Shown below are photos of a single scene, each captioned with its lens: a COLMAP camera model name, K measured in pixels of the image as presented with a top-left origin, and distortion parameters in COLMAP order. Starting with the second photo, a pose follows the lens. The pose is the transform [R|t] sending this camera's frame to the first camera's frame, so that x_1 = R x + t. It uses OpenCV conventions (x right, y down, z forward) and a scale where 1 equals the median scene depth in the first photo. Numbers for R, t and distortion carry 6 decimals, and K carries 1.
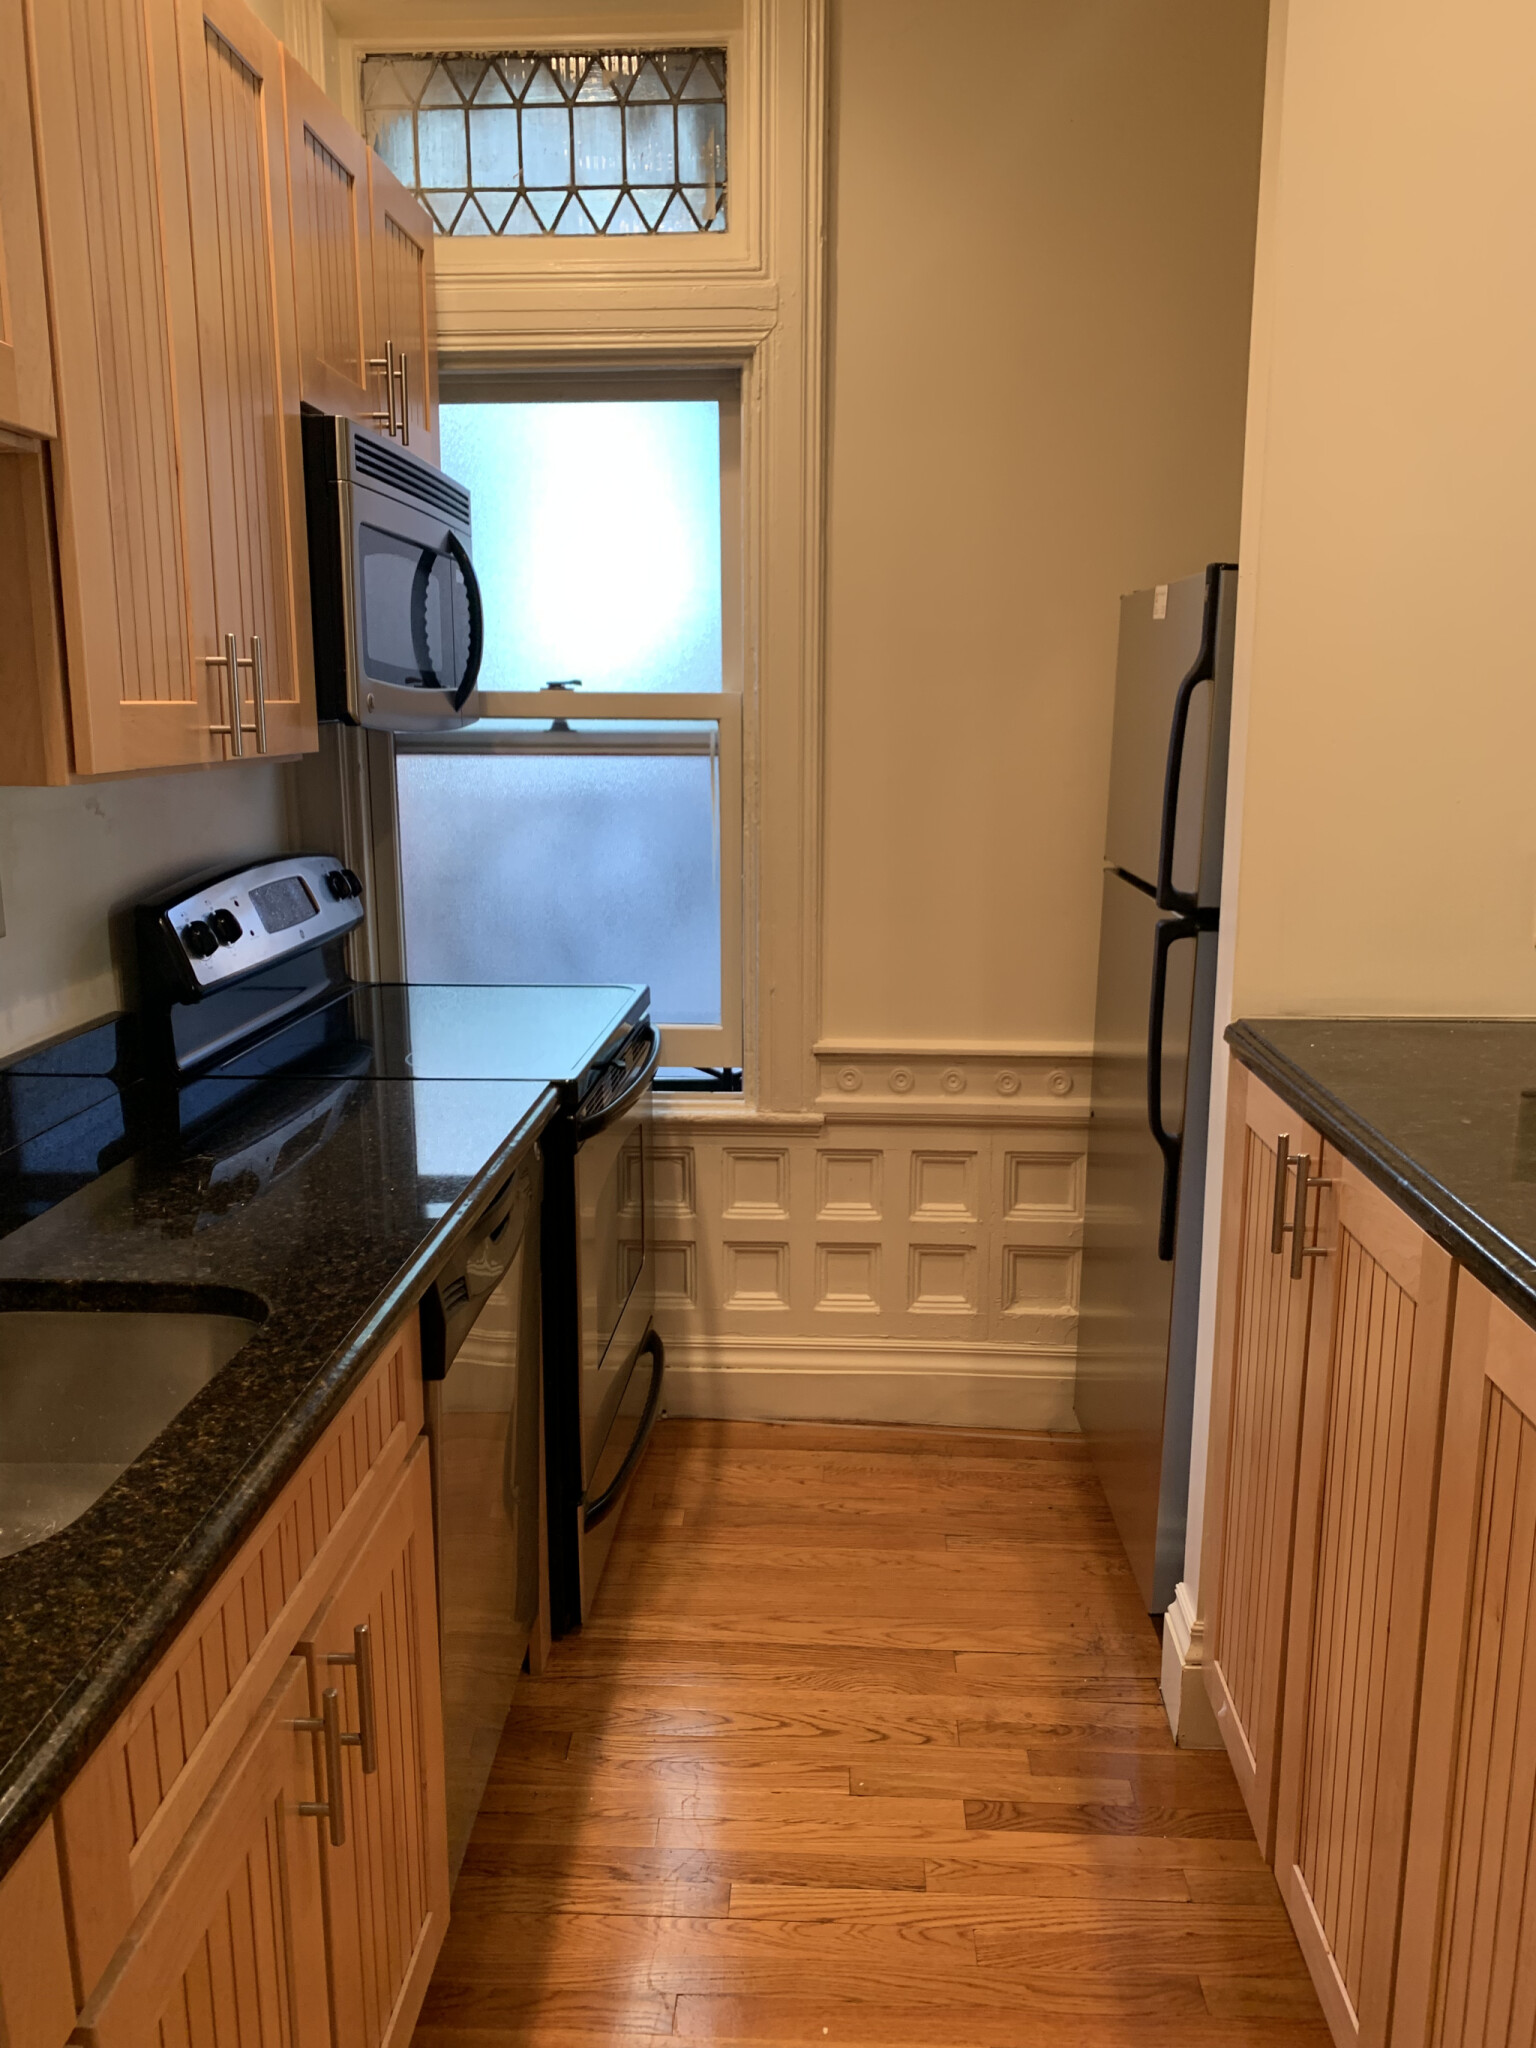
lens RADIAL K [[1573.8, 0, 800.1], [0, 1573.8, 1030.6], [0, 0, 1]] dist [0.037777, -0.034891]
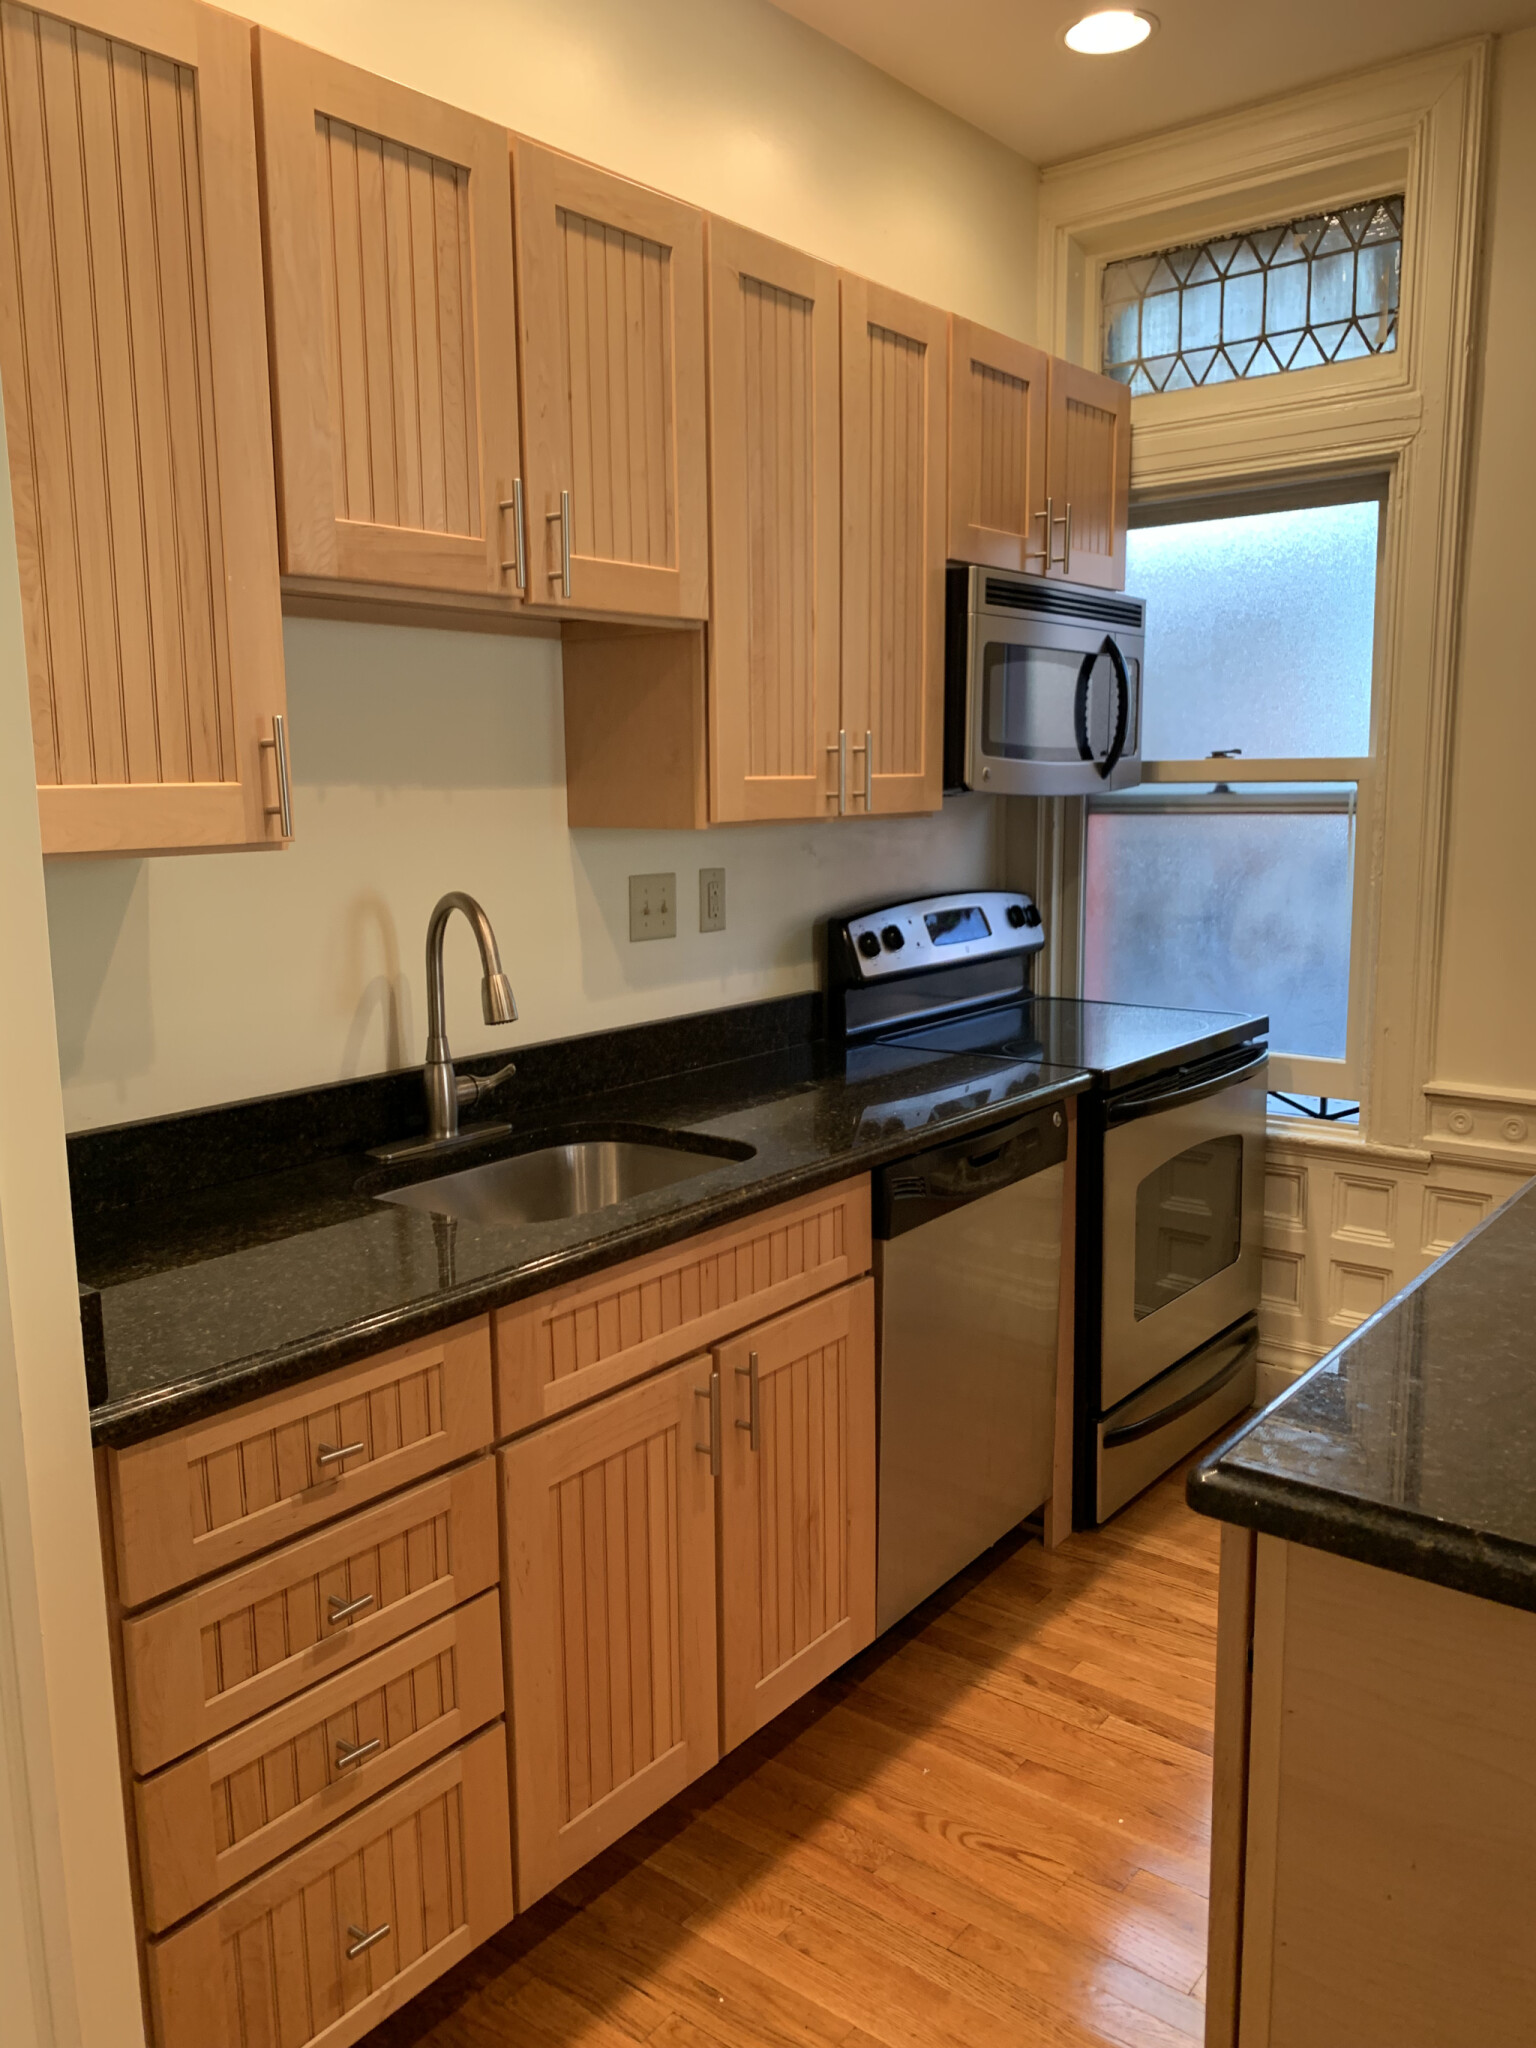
lens RADIAL K [[1573.8, 0, 754.5], [0, 1573.8, 1023.2], [0, 0, 1]] dist [0.037777, -0.034891]
pose [[0.805736, 0.080855, -0.586731, 0.289092], [-0.107190, 0.994186, -0.010196, 0.029041], [0.582495, 0.071107, 0.809718, -0.140847]]
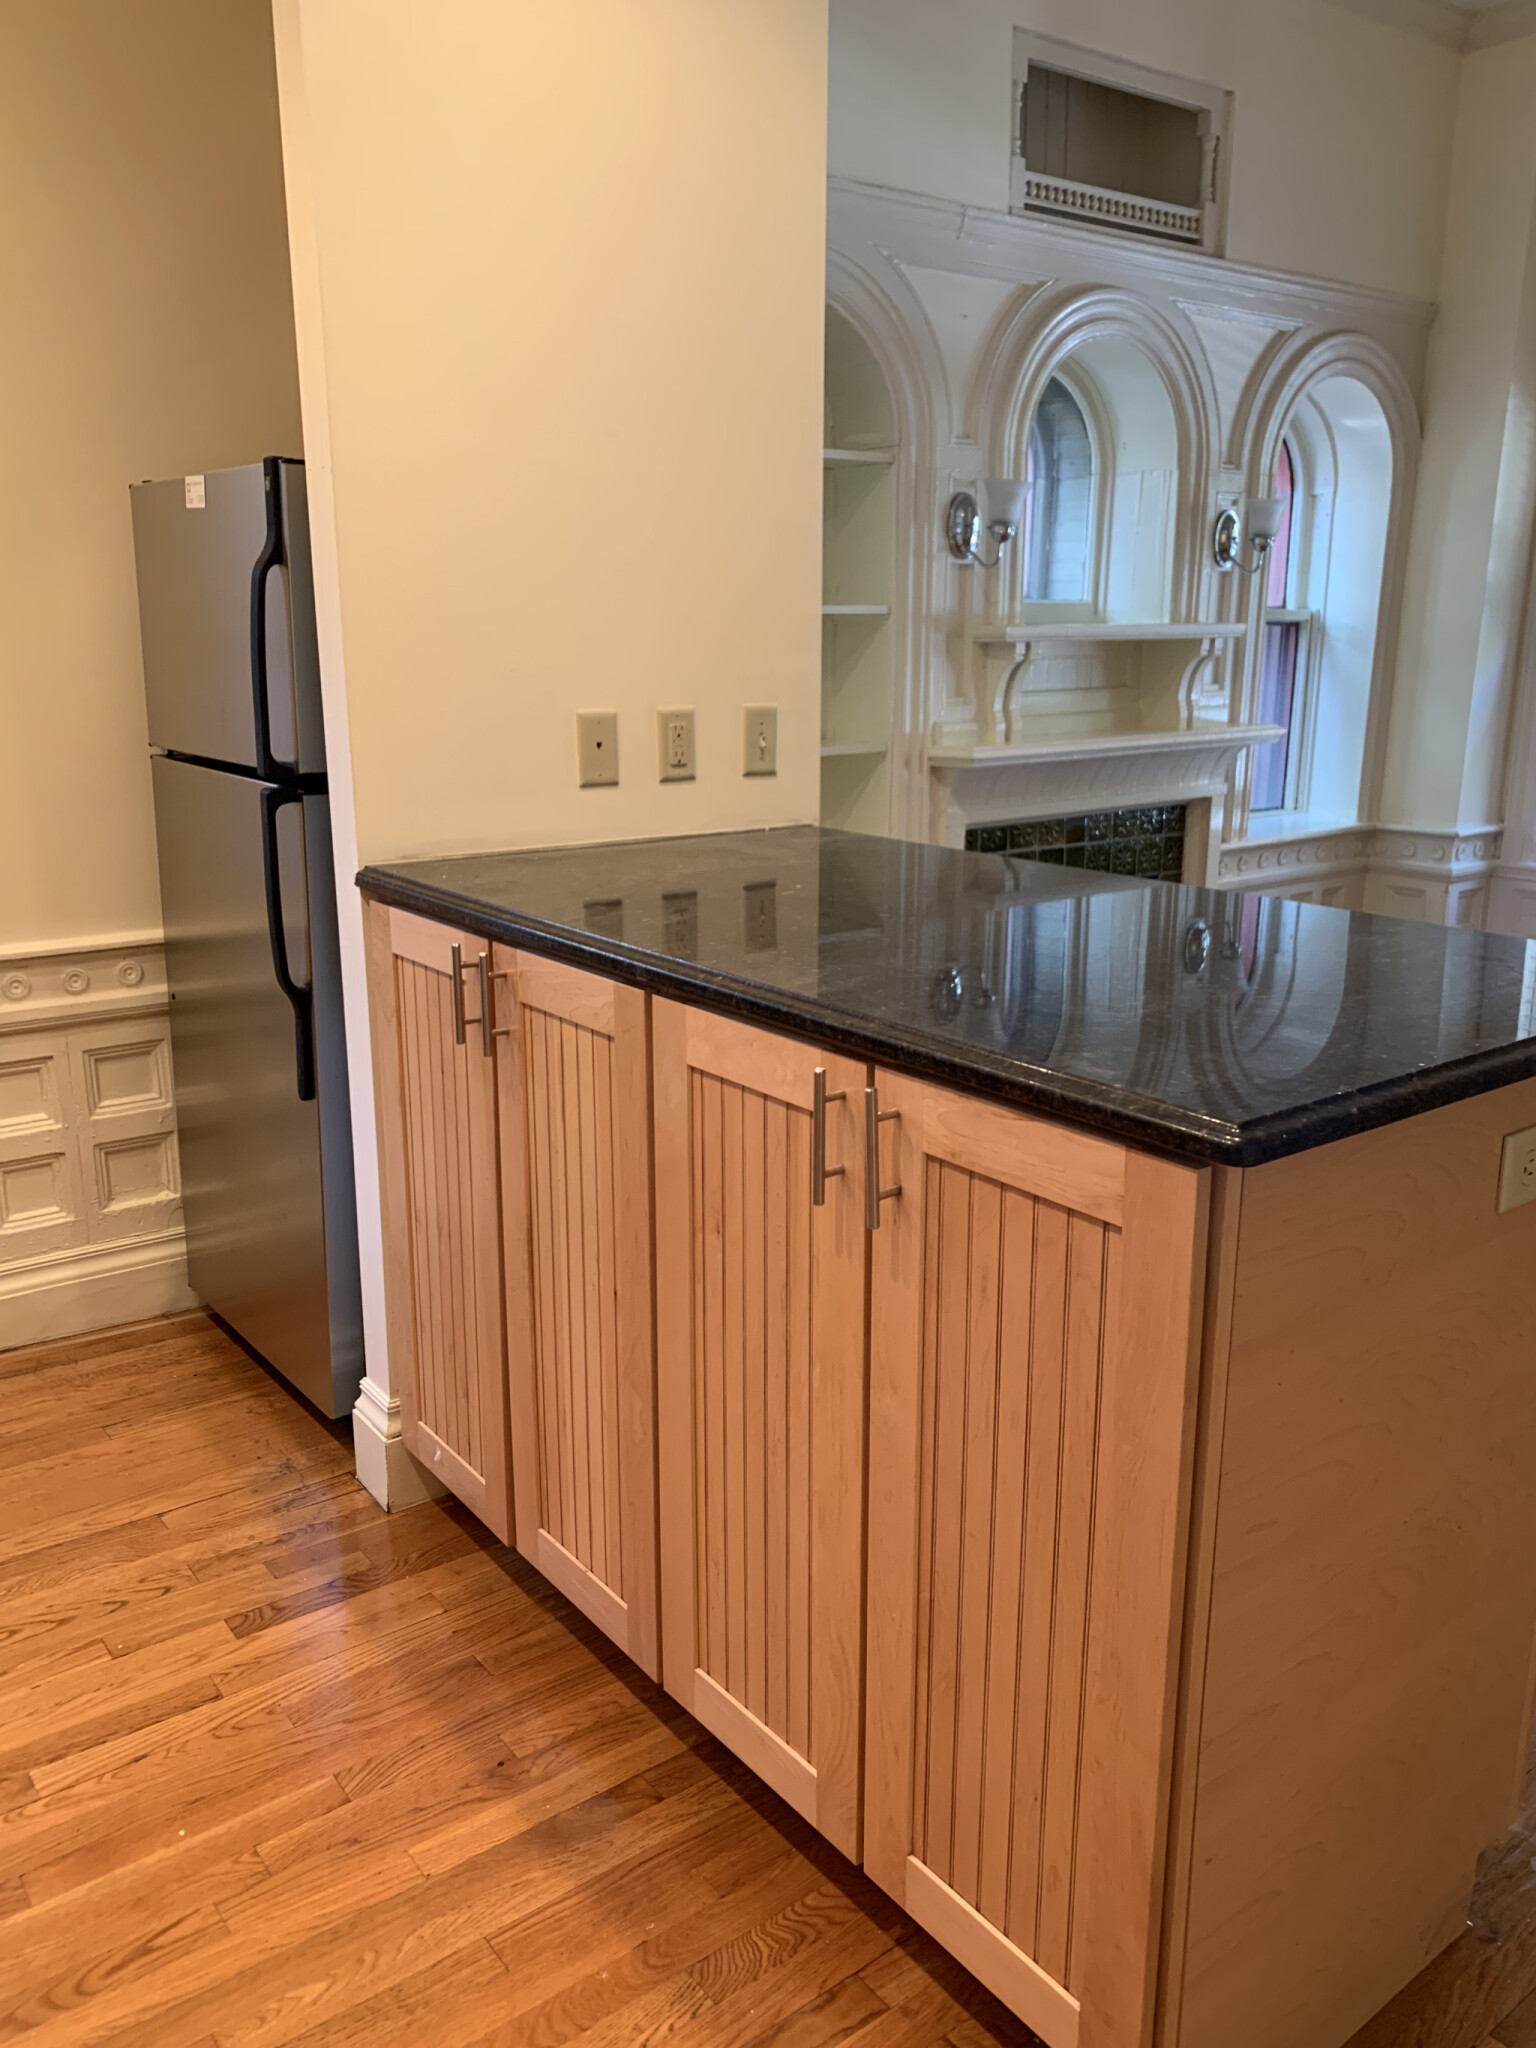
lens RADIAL K [[1573.8, 0, 752.5], [0, 1573.8, 1025.2], [0, 0, 1]] dist [0.037777, -0.034891]
pose [[0.782638, -0.156242, 0.602549, -0.150041], [0.129362, 0.987678, 0.088081, 0.030225], [-0.608886, 0.009012, 0.793206, -0.053097]]
